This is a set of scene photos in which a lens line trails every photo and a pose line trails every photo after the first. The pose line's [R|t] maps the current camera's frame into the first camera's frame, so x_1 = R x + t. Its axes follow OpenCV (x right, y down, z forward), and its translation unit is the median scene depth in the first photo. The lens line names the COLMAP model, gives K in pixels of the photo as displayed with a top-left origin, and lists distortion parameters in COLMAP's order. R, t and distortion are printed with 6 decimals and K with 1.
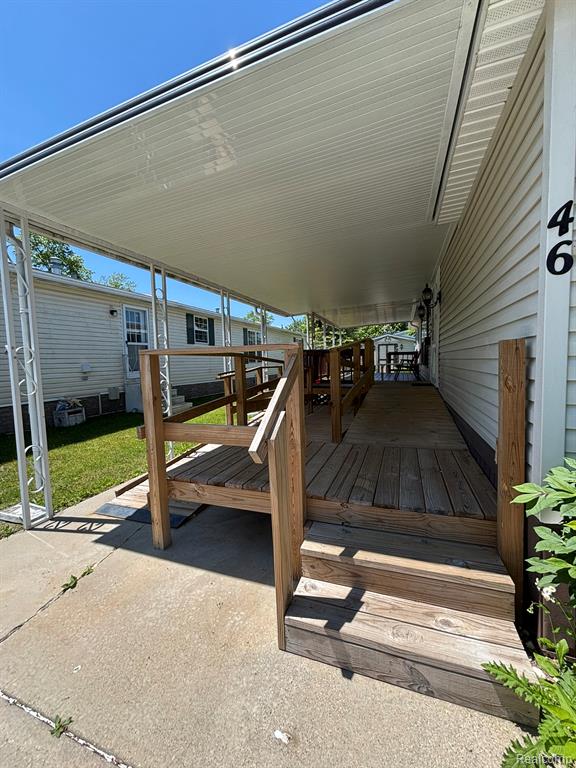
lens RADIAL K [[309.4, 0, 284.6], [0, 309.4, 387.7], [0, 0, 1]] dist [0.002250, -0.000535]
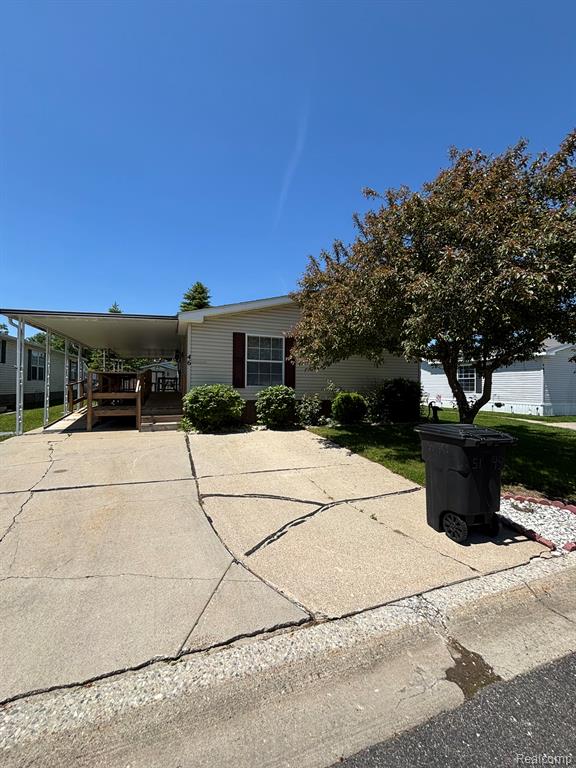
lens RADIAL K [[309.4, 0, 288.7], [0, 309.4, 388.7], [0, 0, 1]] dist [0.002250, -0.000535]
pose [[0.744993, 0.046713, 0.665434, -0.161963], [0.006304, 0.997008, -0.077046, 0.051523], [-0.667042, 0.061594, 0.742470, -0.457828]]
